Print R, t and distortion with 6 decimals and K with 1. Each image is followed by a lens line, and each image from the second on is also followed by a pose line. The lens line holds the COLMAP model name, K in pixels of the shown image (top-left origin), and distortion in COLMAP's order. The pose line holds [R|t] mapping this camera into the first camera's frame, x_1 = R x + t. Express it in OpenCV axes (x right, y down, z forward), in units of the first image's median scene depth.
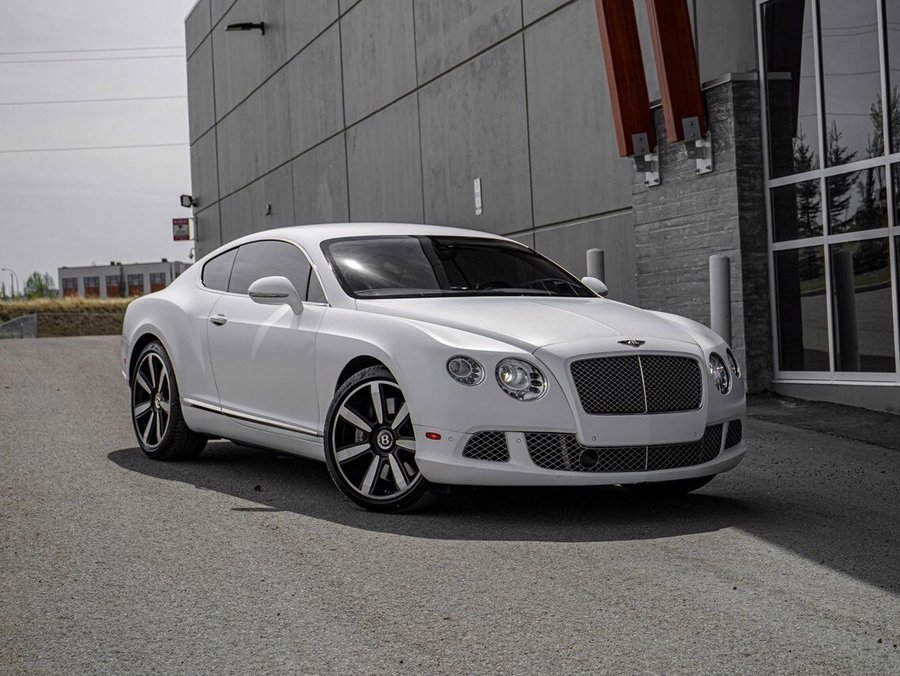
lens RADIAL K [[2177.6, 0, 450.0], [0, 2177.6, 338.0], [0, 0, 1]] dist [-0.101182, -0.182393]
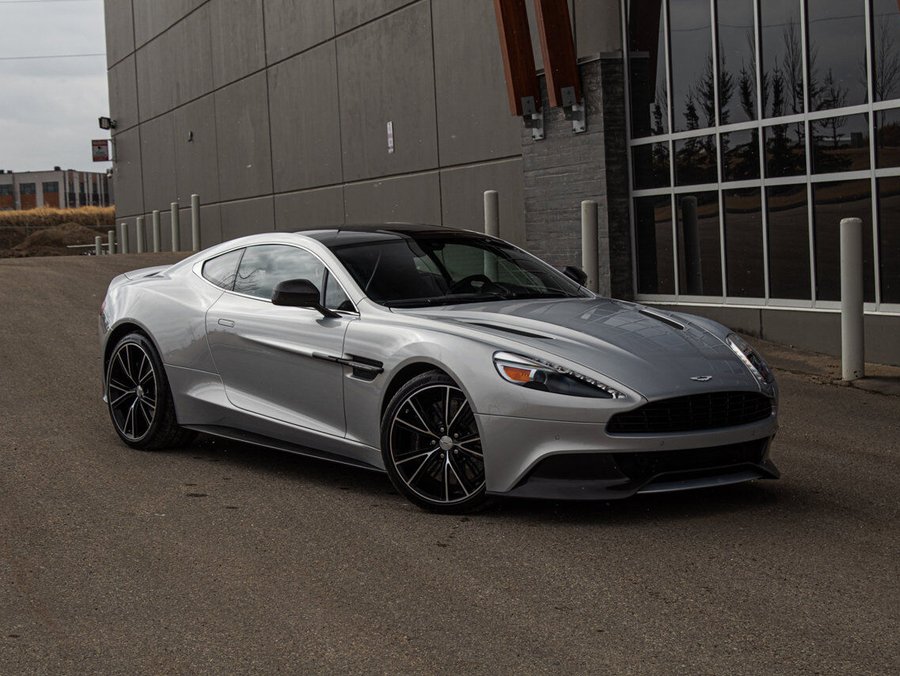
lens RADIAL K [[2319.0, 0, 450.0], [0, 2319.0, 338.0], [0, 0, 1]] dist [0.000128, 0.320715]
pose [[0.999017, 0.000286, 0.044326, -0.014293], [-0.002045, 0.999213, 0.039623, -0.011890], [-0.044280, -0.039675, 0.998231, -0.319213]]
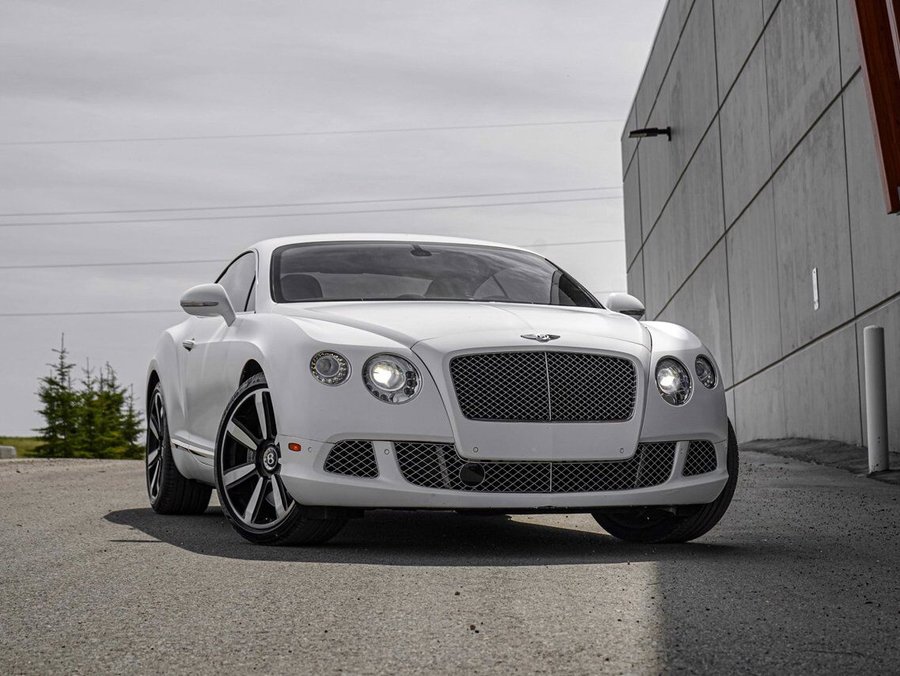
lens RADIAL K [[2319.0, 0, 450.0], [0, 2319.0, 338.0], [0, 0, 1]] dist [0.000128, 0.320715]
pose [[0.966862, -0.009819, -0.255112, 0.159296], [-0.009893, 0.997069, -0.075870, 0.040223], [0.255109, 0.075879, 0.963930, 0.086491]]
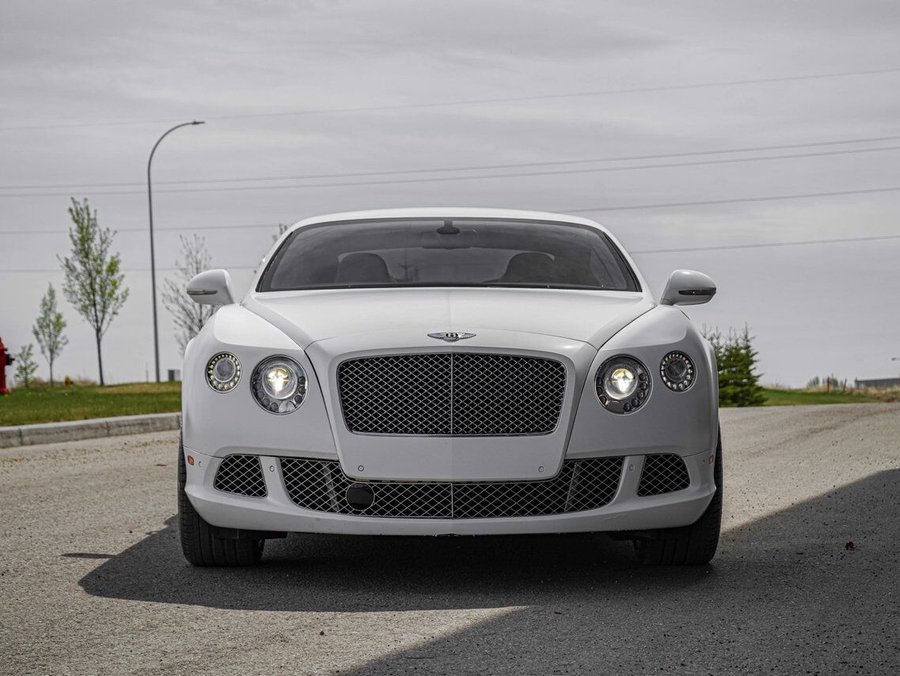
lens RADIAL K [[2177.6, 0, 450.0], [0, 2177.6, 338.0], [0, 0, 1]] dist [-0.101182, -0.182393]
pose [[0.861789, -0.008120, -0.507202, 0.256683], [-0.016195, 0.998922, -0.043510, 0.019482], [0.507008, 0.045711, 0.860728, 0.228729]]
